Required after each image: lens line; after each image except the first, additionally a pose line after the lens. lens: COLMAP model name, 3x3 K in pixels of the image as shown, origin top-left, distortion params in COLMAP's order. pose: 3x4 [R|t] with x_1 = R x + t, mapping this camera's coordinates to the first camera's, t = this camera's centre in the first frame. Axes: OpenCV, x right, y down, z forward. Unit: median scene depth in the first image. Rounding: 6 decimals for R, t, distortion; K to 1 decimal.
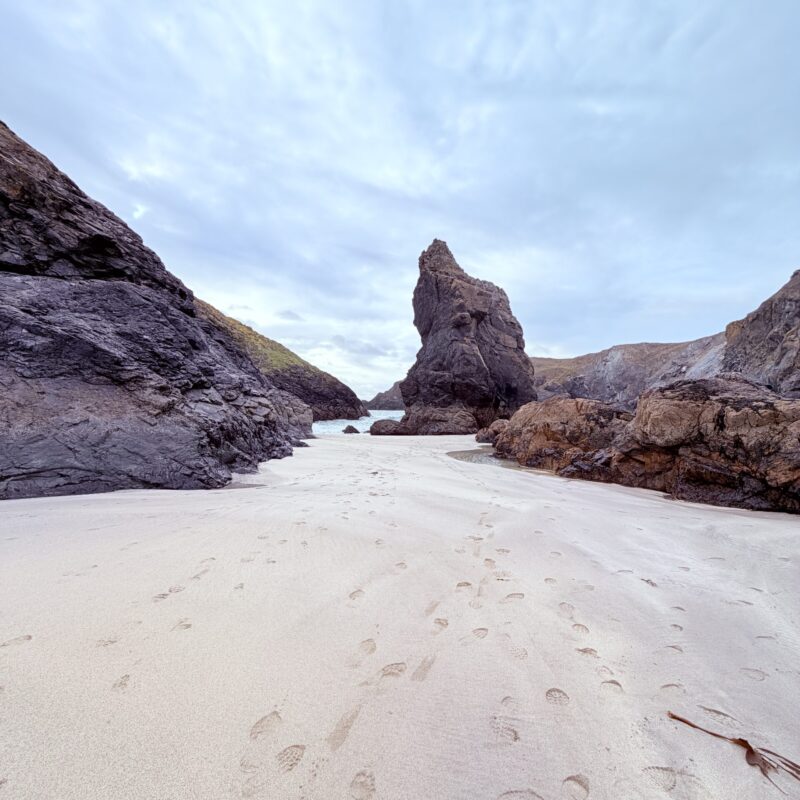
lens RADIAL K [[417.3, 0, 400.0], [0, 417.3, 400.0], [0, 0, 1]] dist [-0.014054, 0.000380]
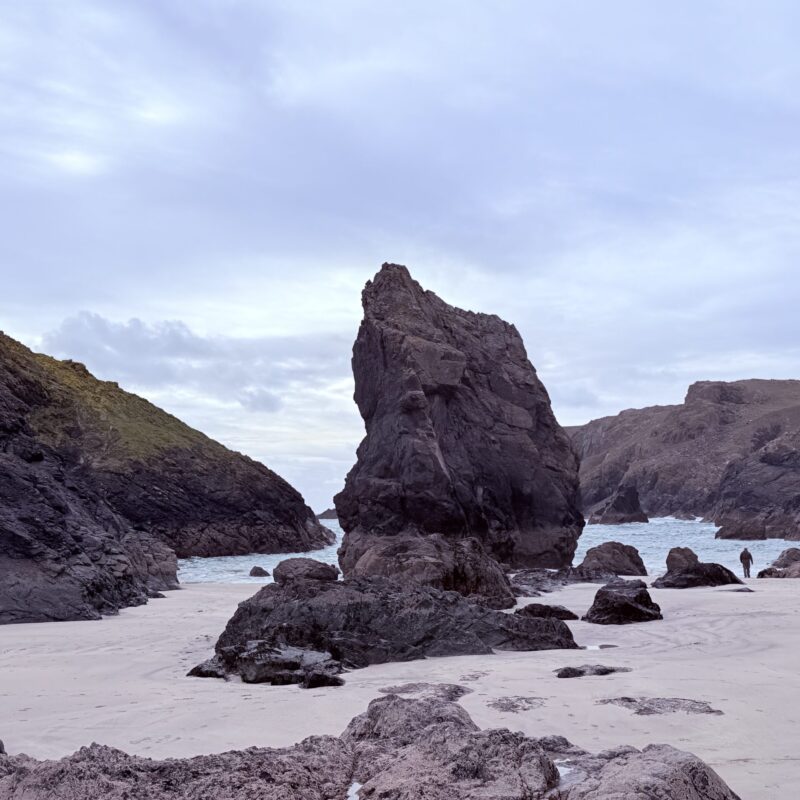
lens RADIAL K [[1037.8, 0, 403.3], [0, 1037.8, 402.3], [0, 0, 1]] dist [0.205247, -0.468838]
pose [[0.998593, -0.035026, -0.039821, 0.203527], [0.031618, 0.996031, -0.083202, -0.055407], [0.042577, 0.081825, 0.995737, -0.666200]]
